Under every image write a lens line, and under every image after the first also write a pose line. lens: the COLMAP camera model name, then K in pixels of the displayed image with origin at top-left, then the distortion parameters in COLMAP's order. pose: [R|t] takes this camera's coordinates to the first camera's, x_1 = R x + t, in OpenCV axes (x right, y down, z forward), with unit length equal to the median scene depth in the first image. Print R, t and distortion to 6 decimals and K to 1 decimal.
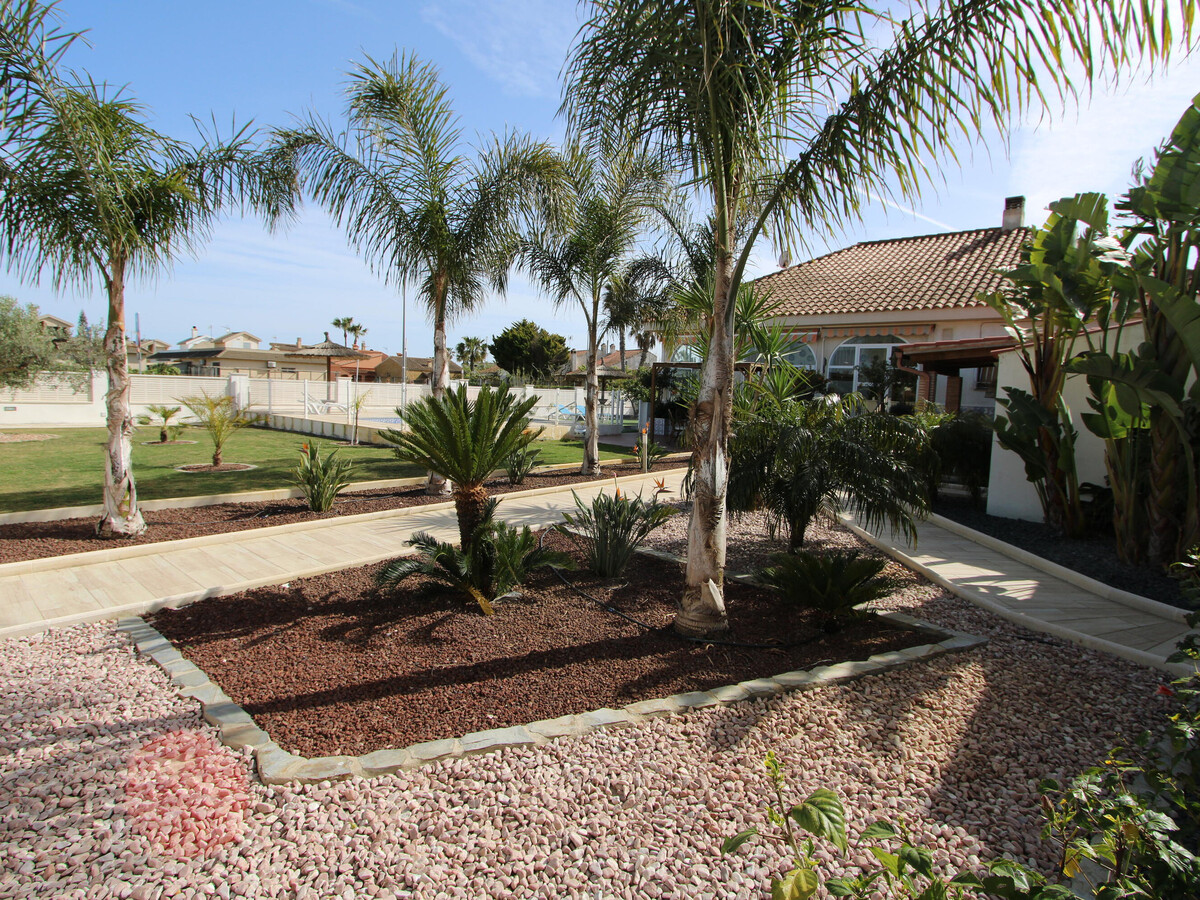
lens RADIAL K [[670.0, 0, 600.0], [0, 670.0, 450.0], [0, 0, 1]] dist [-0.020808, 0.002185]
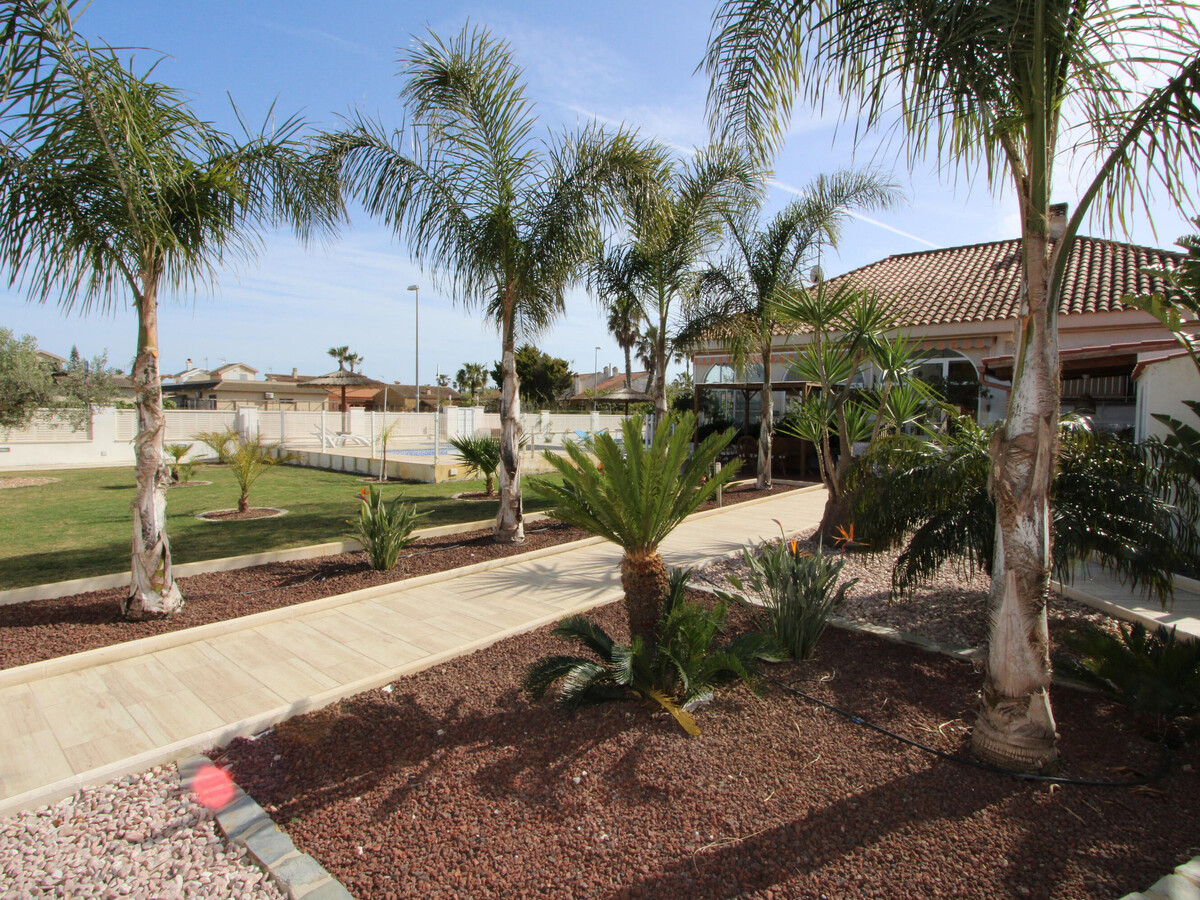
lens RADIAL K [[670.0, 0, 600.0], [0, 670.0, 450.0], [0, 0, 1]] dist [-0.020808, 0.002185]
pose [[0.999649, -0.024497, 0.010063, -0.154709], [0.024830, 0.999097, -0.034480, -0.022020], [-0.009210, 0.034718, 0.999355, 0.158020]]
